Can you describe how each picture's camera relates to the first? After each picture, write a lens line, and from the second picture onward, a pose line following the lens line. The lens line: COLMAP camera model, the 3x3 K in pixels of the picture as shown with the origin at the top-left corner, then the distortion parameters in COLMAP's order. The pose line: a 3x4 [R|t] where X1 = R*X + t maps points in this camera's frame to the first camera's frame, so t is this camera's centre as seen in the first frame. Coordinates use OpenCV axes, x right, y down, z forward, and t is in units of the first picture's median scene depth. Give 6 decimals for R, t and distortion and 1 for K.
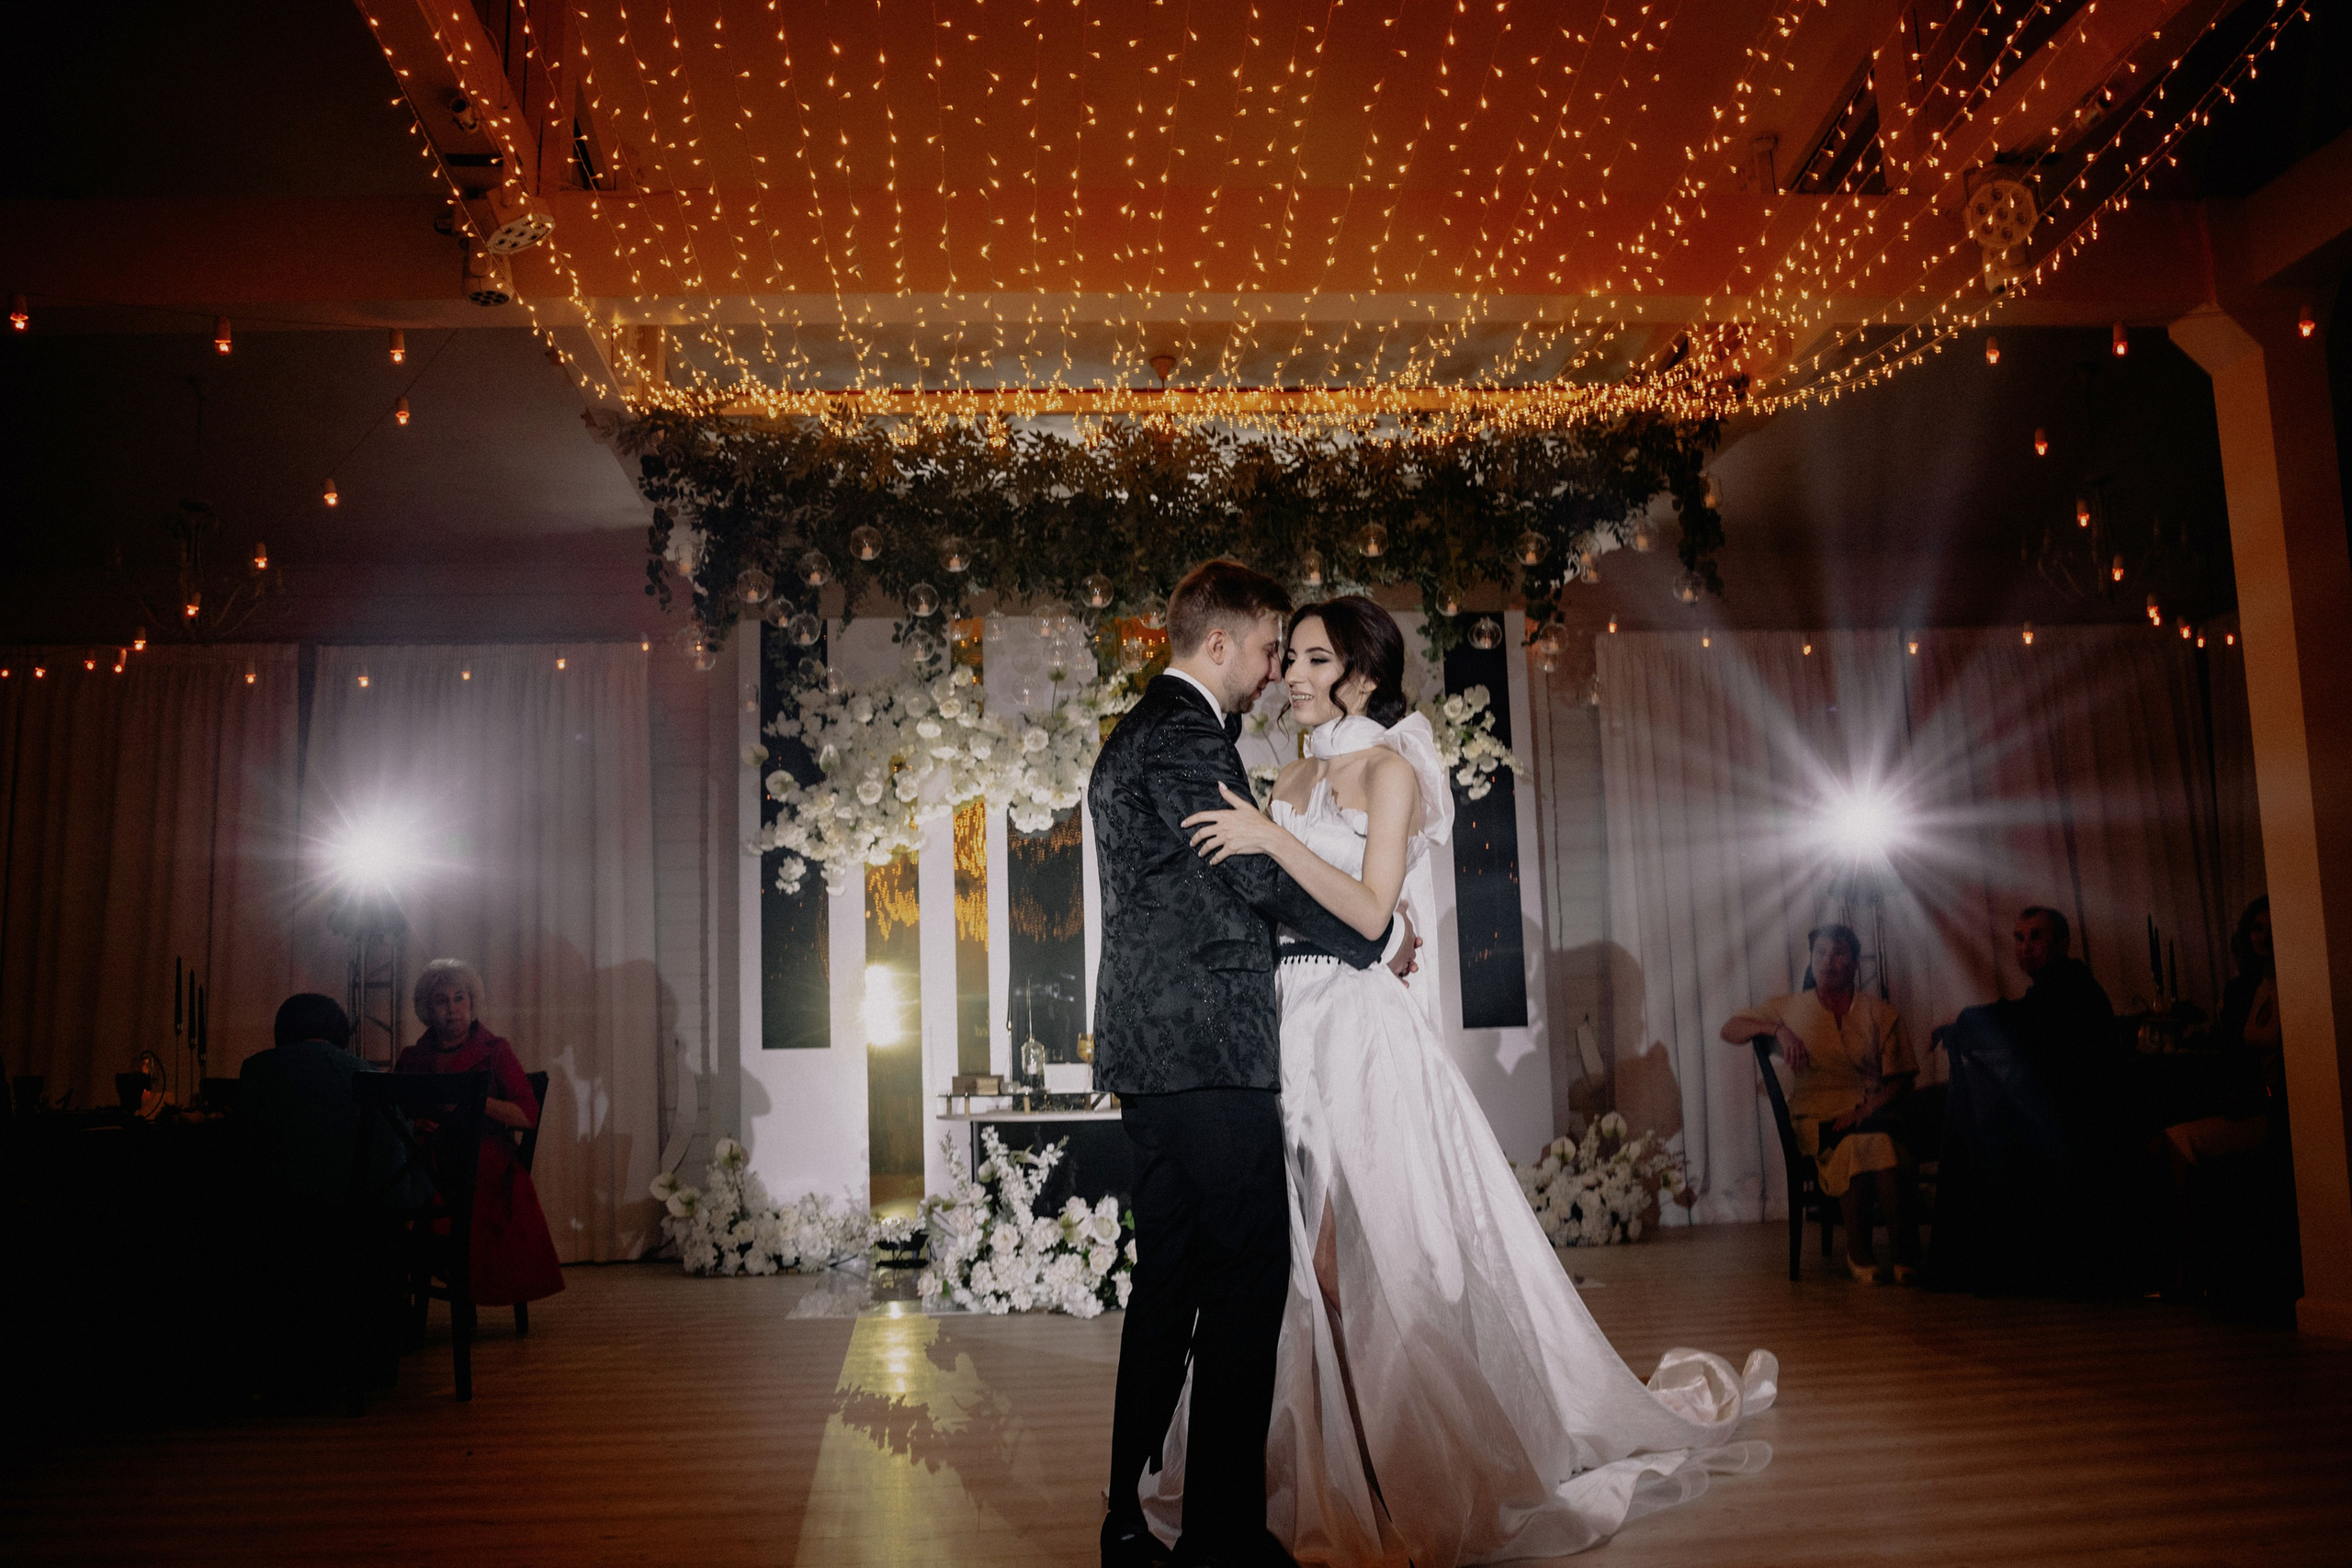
lens RADIAL K [[1999.0, 0, 1176.0], [0, 1999.0, 784.0], [0, 0, 1]] dist [-0.106010, 0.003025]
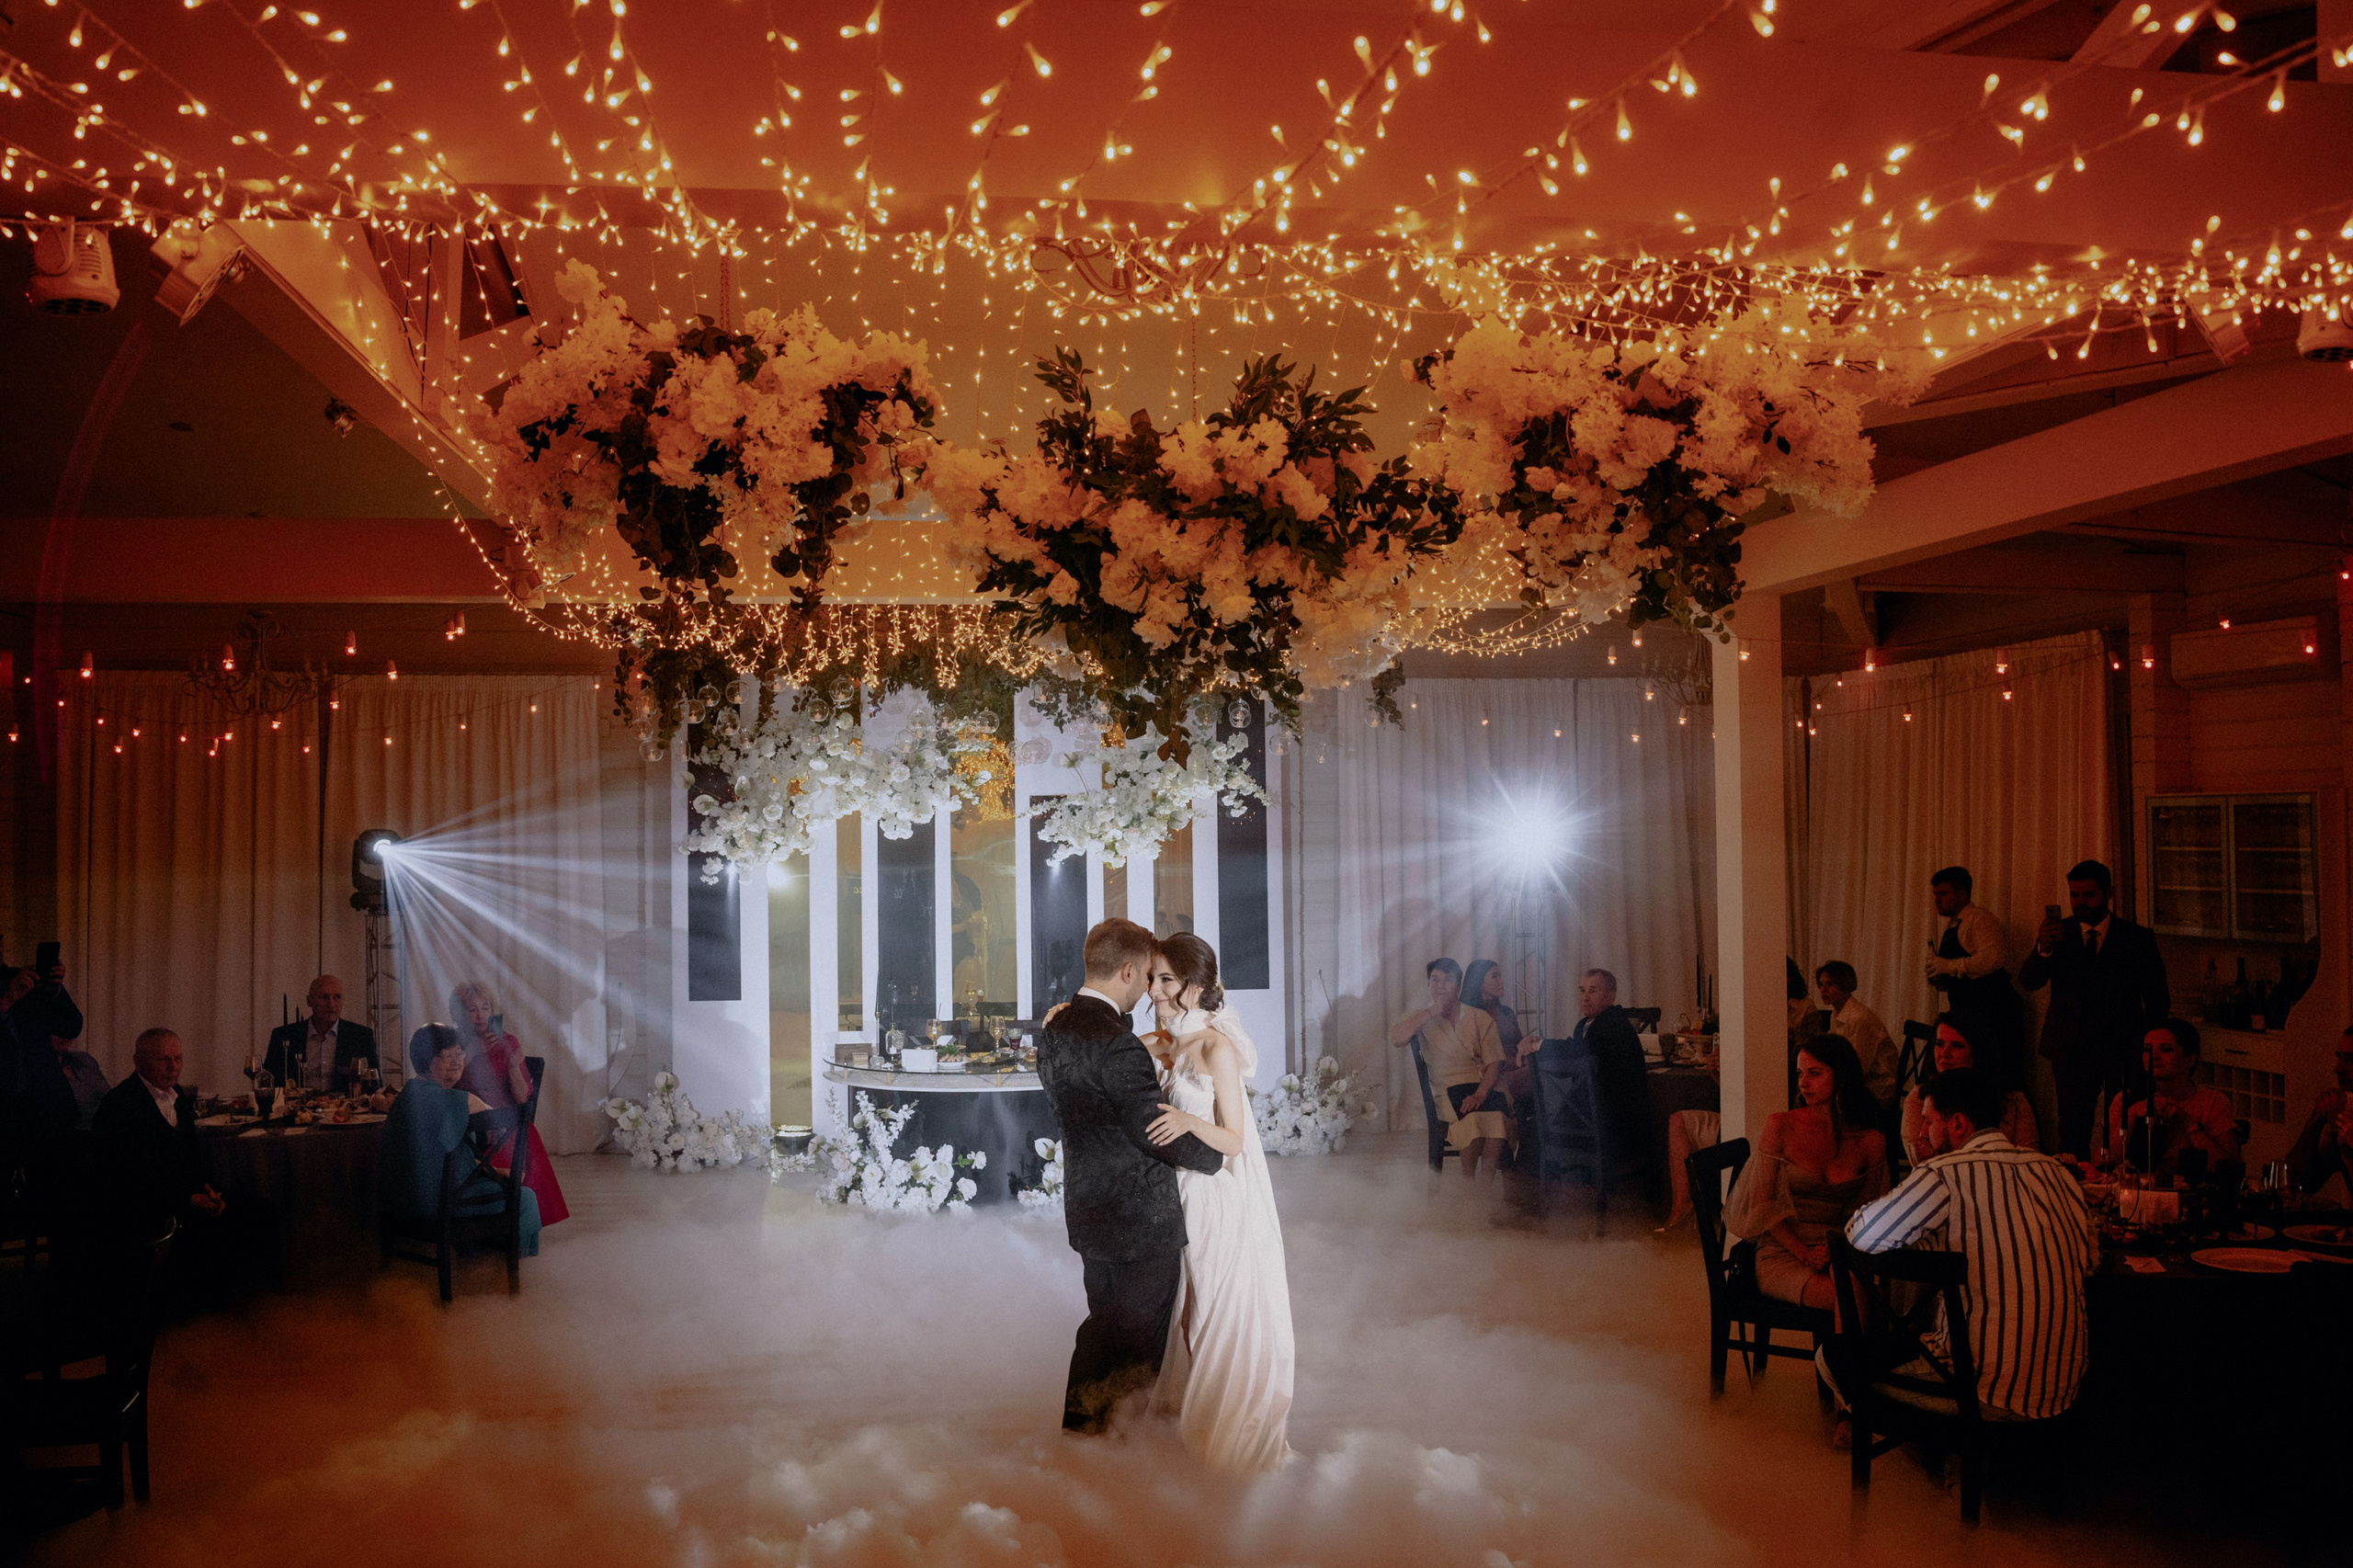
lens RADIAL K [[1823.1, 0, 1166.1], [0, 1823.1, 799.5], [0, 0, 1]] dist [-0.109989, 0.001645]
pose [[0.997064, 0.022449, 0.073207, 0.021305], [-0.029812, 0.994430, 0.101099, -0.164740], [-0.070529, -0.102985, 0.992179, -0.252206]]
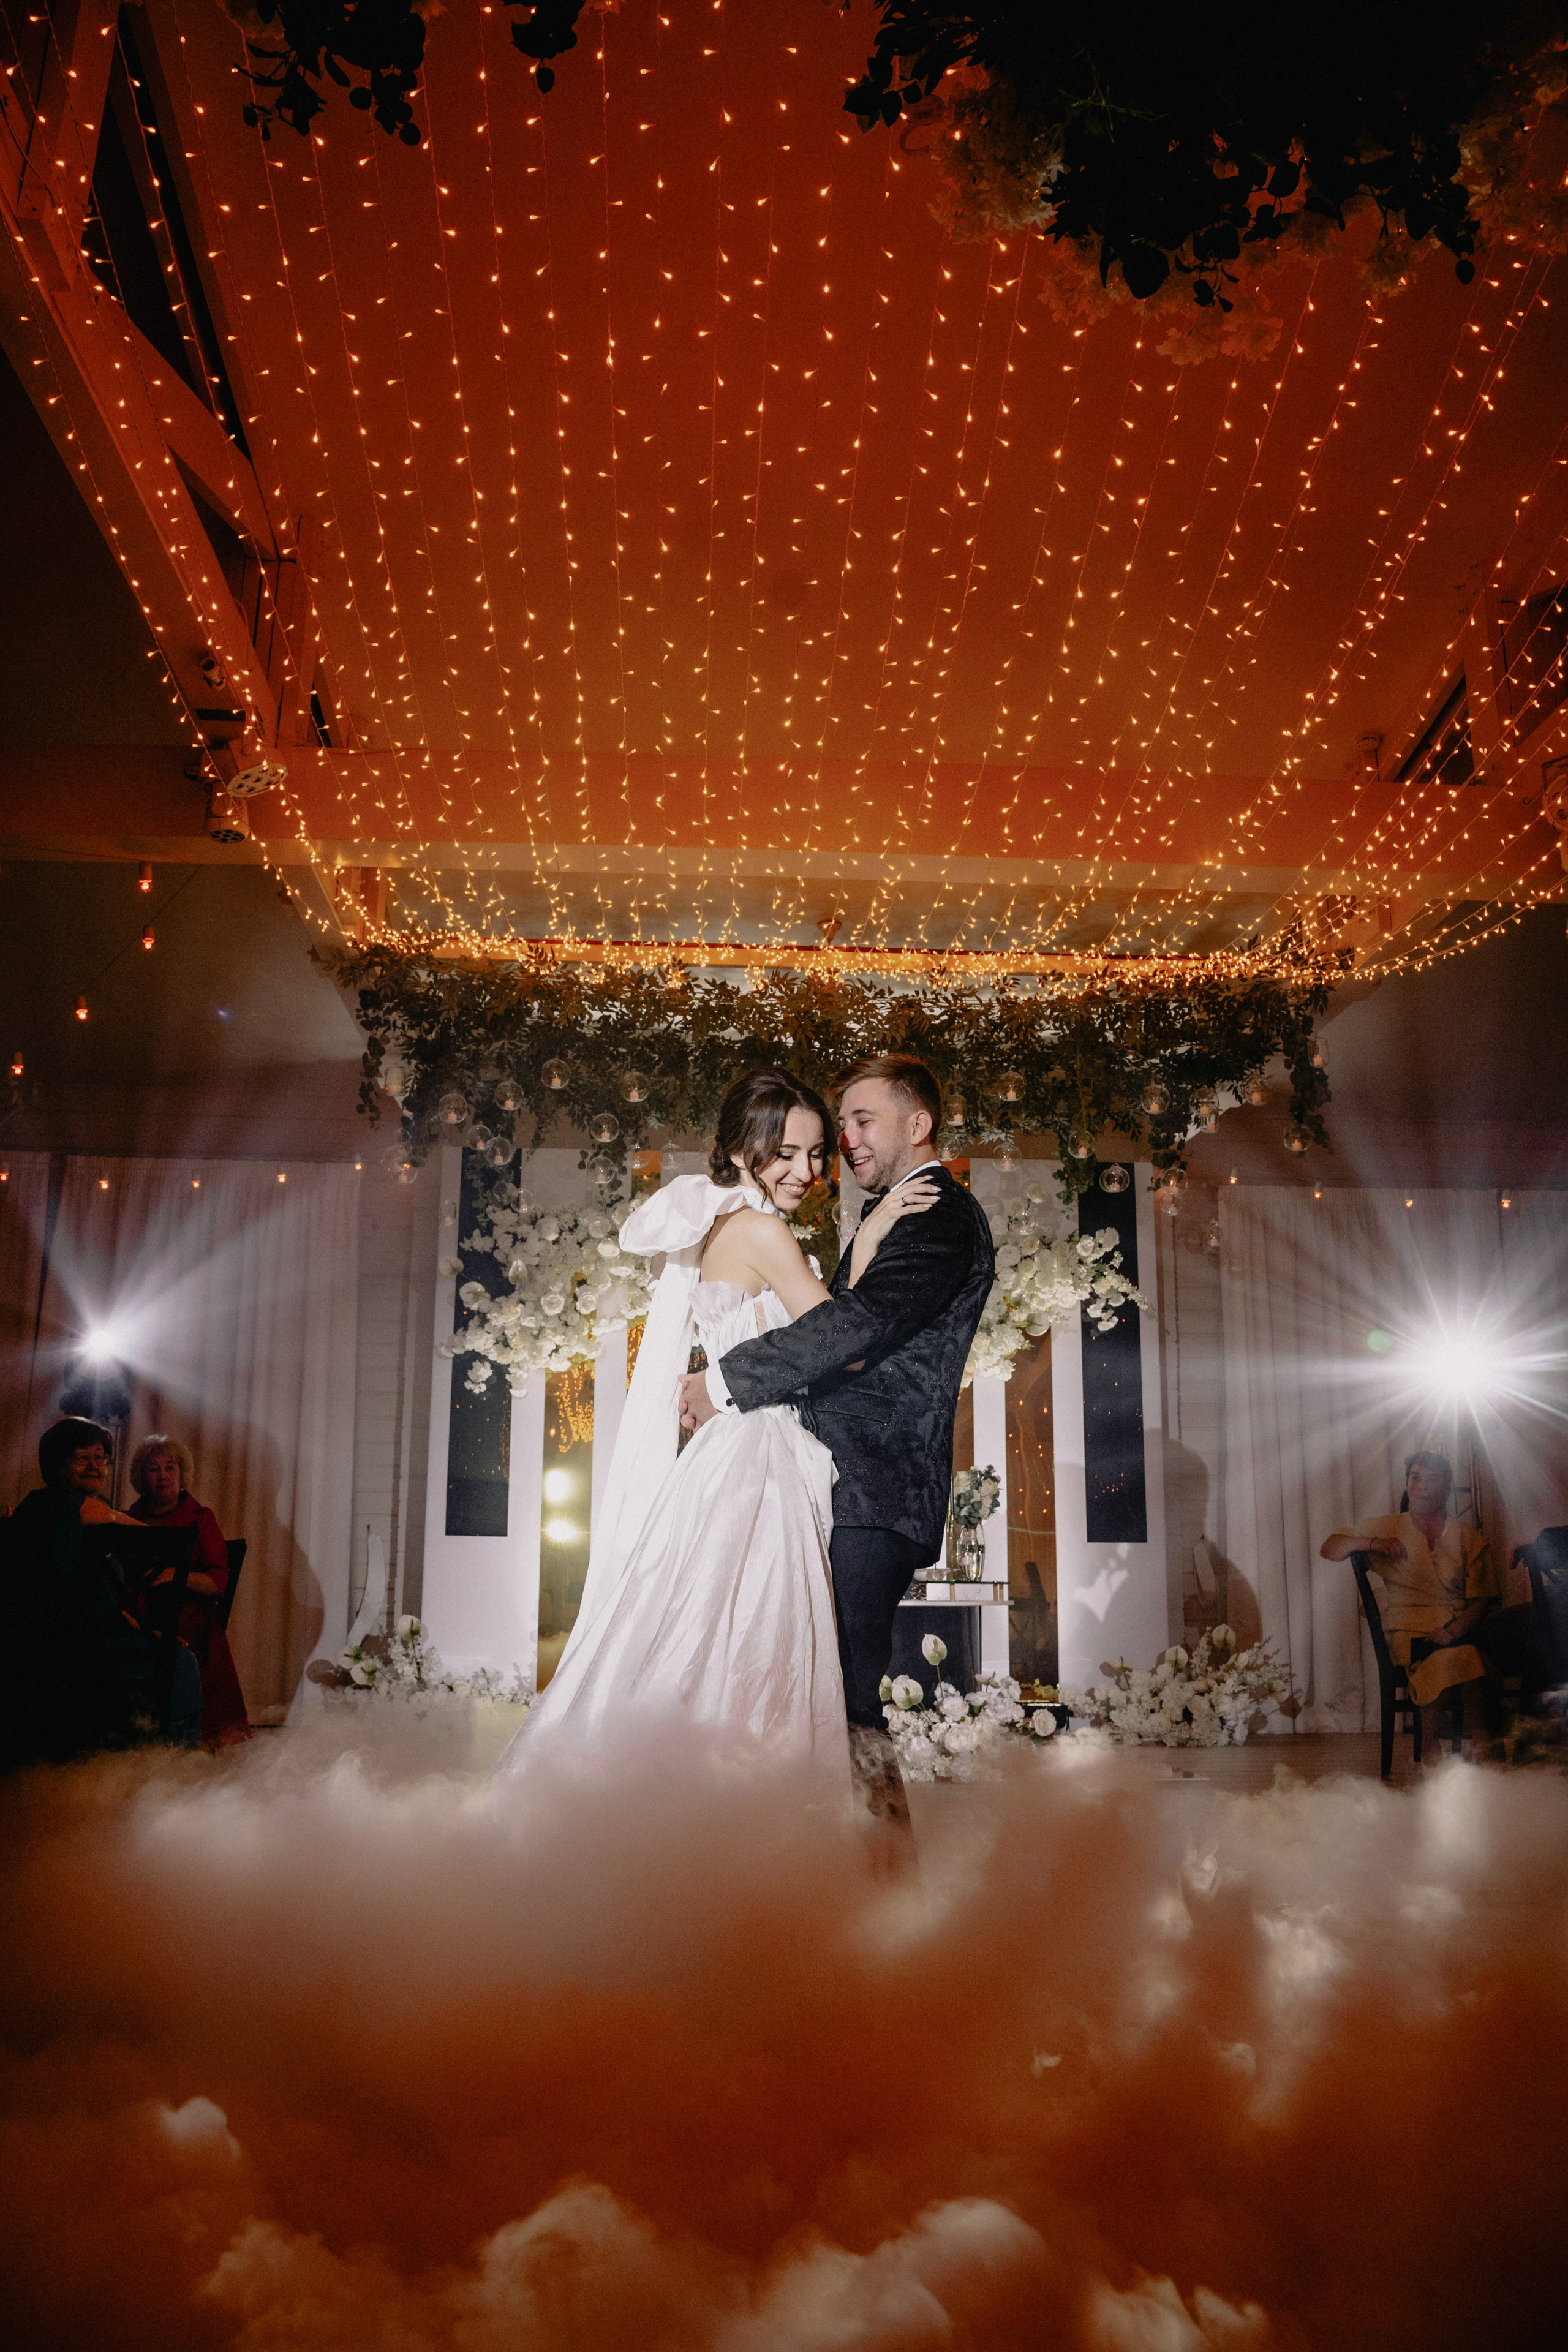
lens RADIAL K [[1822.4, 0, 793.6], [0, 1822.4, 1174.4], [0, 0, 1]] dist [-0.109989, 0.001645]
pose [[0.998986, 0.033090, -0.030529, 0.010008], [-0.035528, 0.995907, -0.083113, 0.014209], [0.027654, 0.084114, 0.996072, -0.006700]]
